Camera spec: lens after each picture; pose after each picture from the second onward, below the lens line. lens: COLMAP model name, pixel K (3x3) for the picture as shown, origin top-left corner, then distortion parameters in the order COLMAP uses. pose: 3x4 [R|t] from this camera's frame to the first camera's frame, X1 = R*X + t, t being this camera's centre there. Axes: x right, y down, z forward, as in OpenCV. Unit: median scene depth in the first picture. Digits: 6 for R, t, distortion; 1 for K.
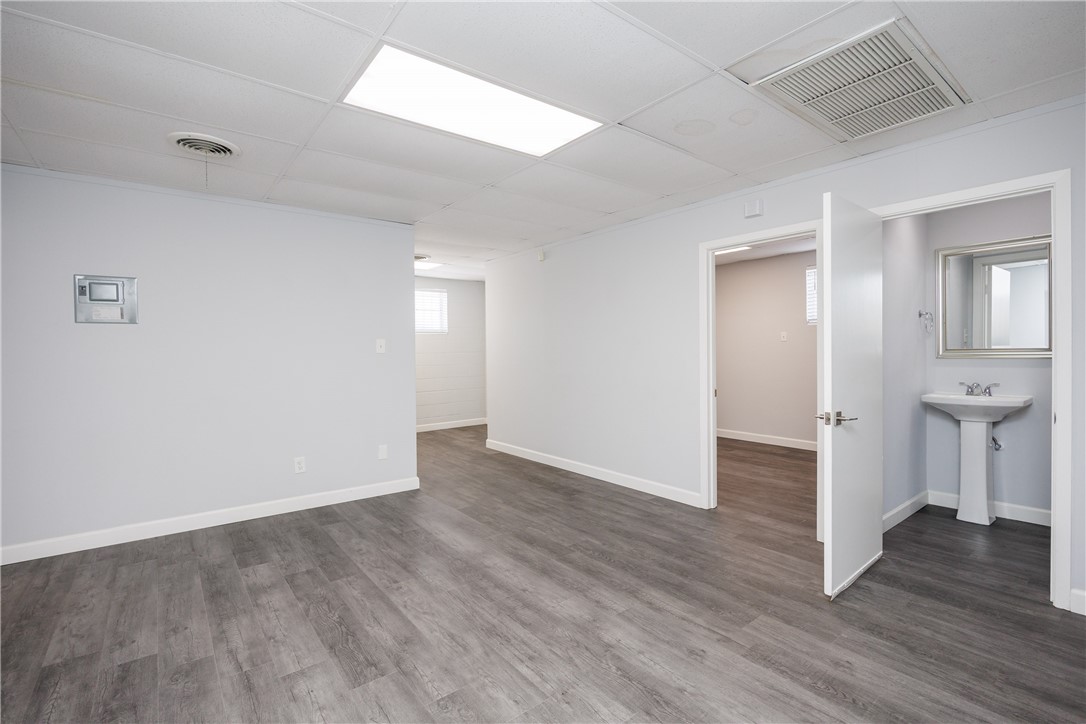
lens RADIAL K [[491.2, 0, 544.0], [0, 491.2, 356.2], [0, 0, 1]] dist [-0.016328, 0.000973]
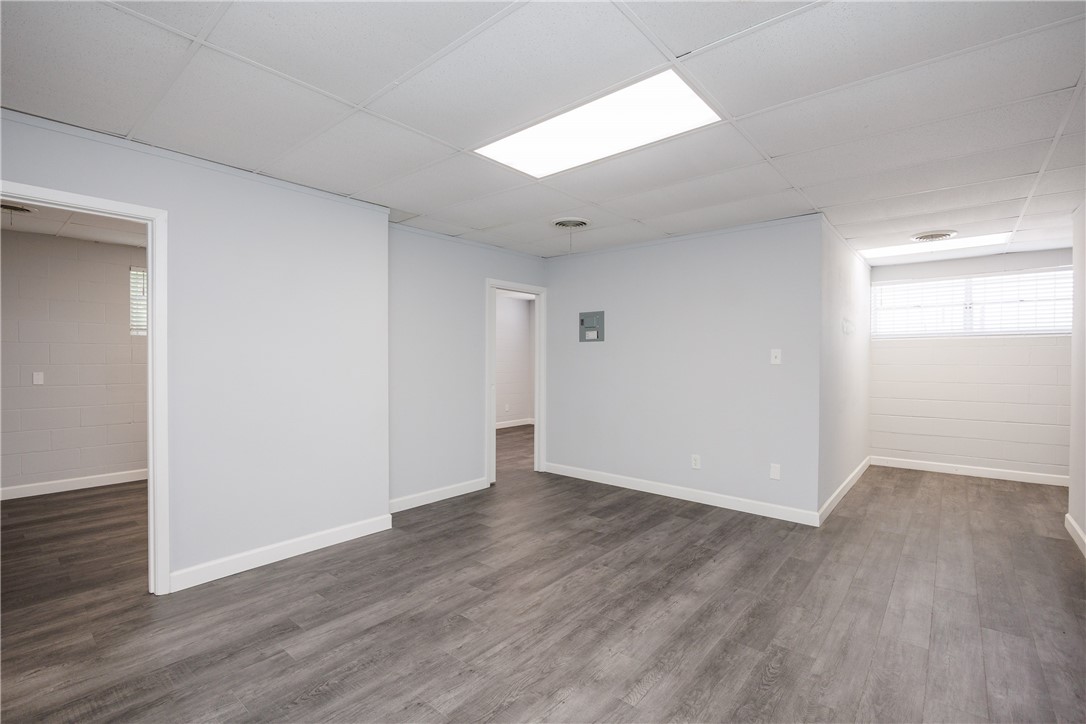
lens RADIAL K [[491.2, 0, 542.3], [0, 491.2, 364.6], [0, 0, 1]] dist [-0.016328, 0.000973]
pose [[0.199074, 0.025218, -0.979660, 0.754448], [-0.018229, 0.999591, 0.022027, -0.028562], [0.979815, 0.013473, 0.199453, 0.601754]]
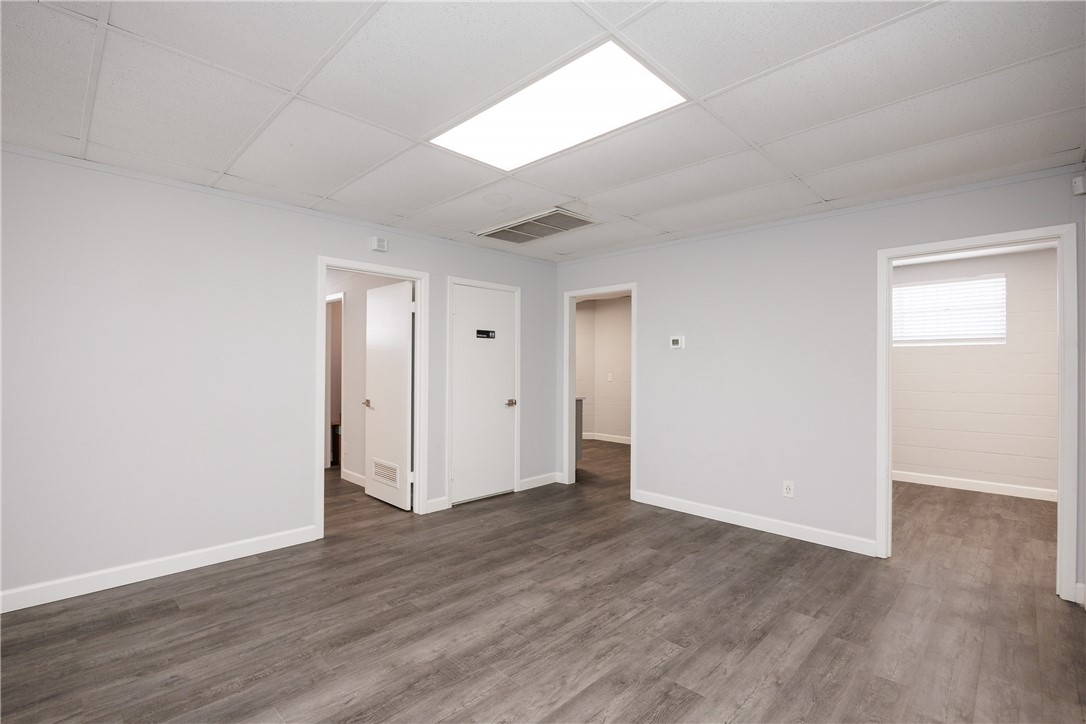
lens RADIAL K [[491.2, 0, 541.5], [0, 491.2, 364.8], [0, 0, 1]] dist [-0.016328, 0.000973]
pose [[-0.125773, 0.011097, 0.991997, -0.917154], [0.008519, 0.999913, -0.010106, -0.010673], [-0.992022, 0.007180, -0.125857, 0.971294]]
